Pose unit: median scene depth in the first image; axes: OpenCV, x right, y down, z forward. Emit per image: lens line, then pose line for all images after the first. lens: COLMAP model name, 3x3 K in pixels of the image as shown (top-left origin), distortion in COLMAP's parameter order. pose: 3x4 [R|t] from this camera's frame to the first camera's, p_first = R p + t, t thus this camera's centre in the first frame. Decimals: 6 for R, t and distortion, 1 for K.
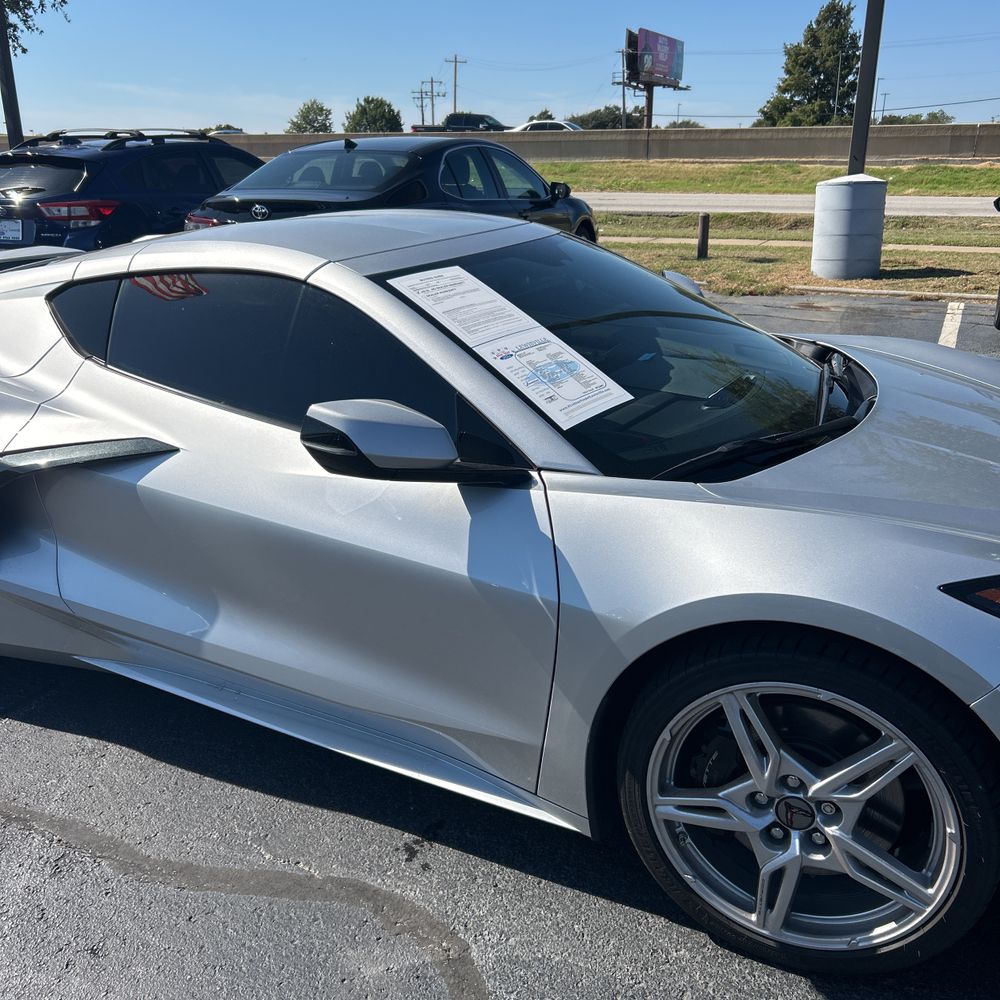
lens RADIAL K [[1002.9, 0, 495.7], [0, 1002.9, 498.2], [0, 0, 1]] dist [0.015004, 0.000000]
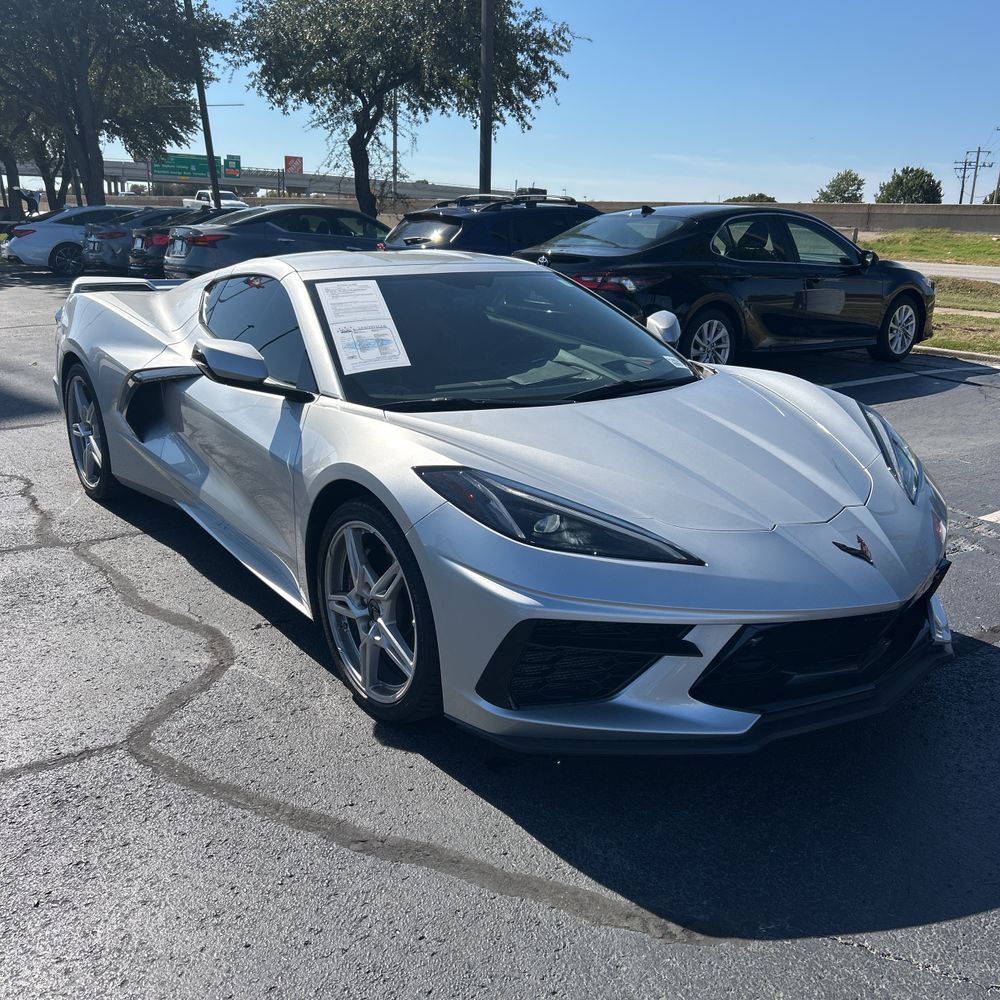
lens RADIAL K [[1002.9, 0, 500.8], [0, 1002.9, 505.2], [0, 0, 1]] dist [0.015004, 0.000000]
pose [[0.881690, 0.154684, -0.445752, 1.073212], [-0.179017, 0.983764, -0.012708, 0.118944], [0.436549, 0.091001, 0.895066, -0.344660]]
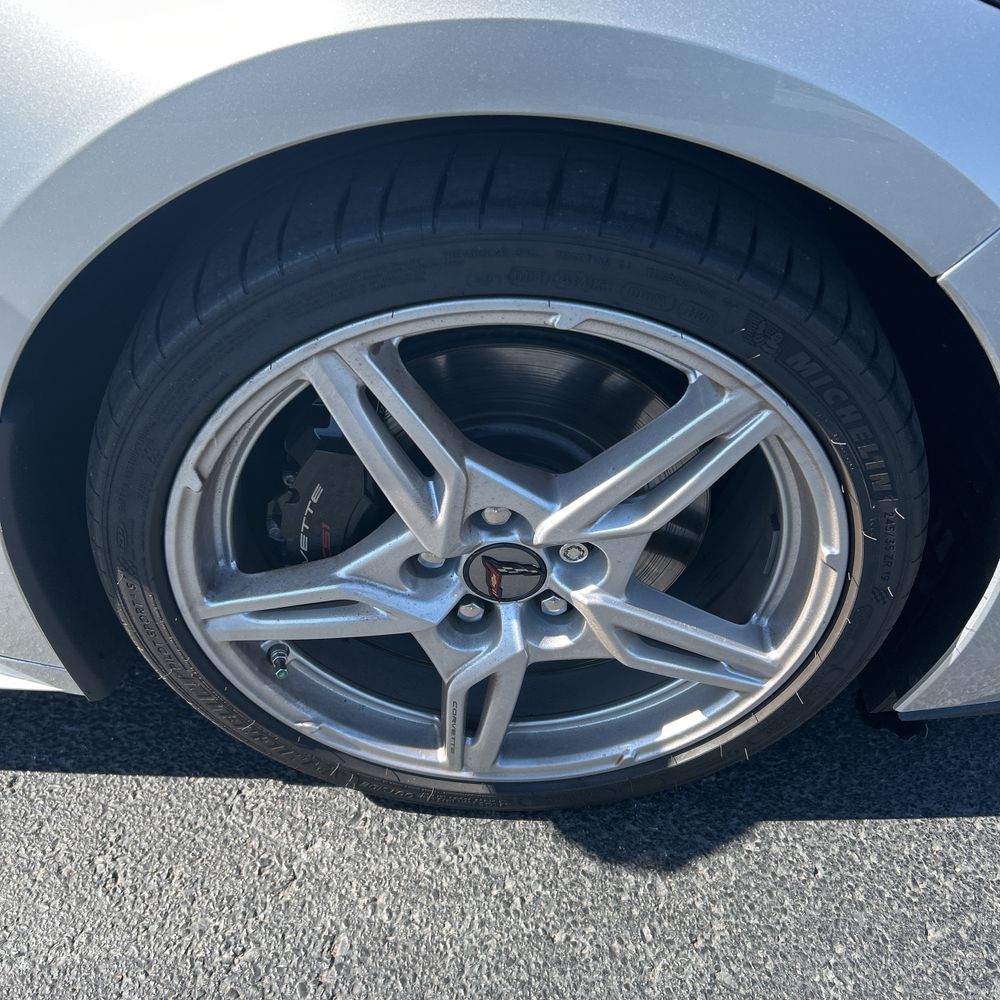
lens RADIAL K [[1002.9, 0, 495.3], [0, 1002.9, 481.3], [0, 0, 1]] dist [0.015004, 0.000000]
pose [[0.908958, -0.240796, 0.340313, 0.134824], [0.101139, 0.919302, 0.380336, 0.090893], [-0.404434, -0.311290, 0.859960, 0.567017]]
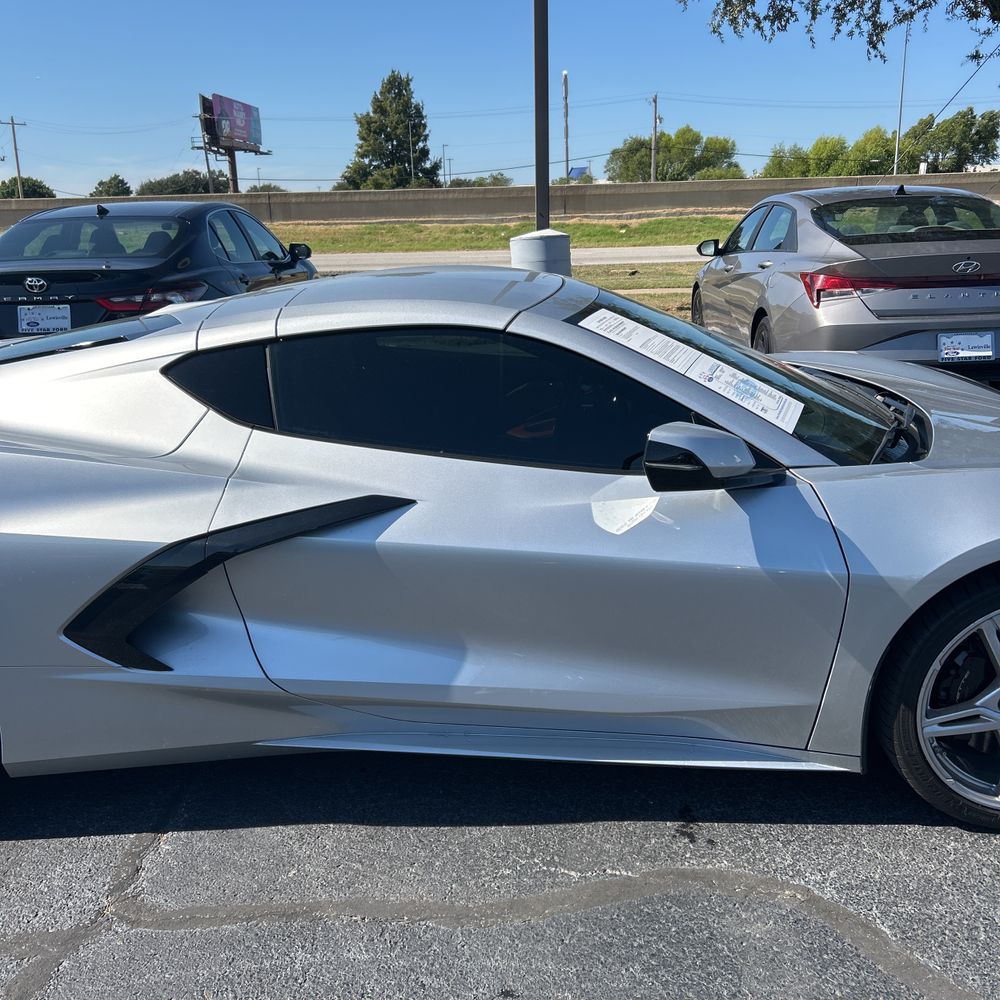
lens RADIAL K [[1002.9, 0, 514.1], [0, 1002.9, 498.3], [0, 0, 1]] dist [0.015004, 0.000000]
pose [[0.917279, -0.128035, 0.377102, -0.697637], [0.149084, 0.988455, -0.027034, -0.010650], [-0.369287, 0.081017, 0.925777, 0.027667]]
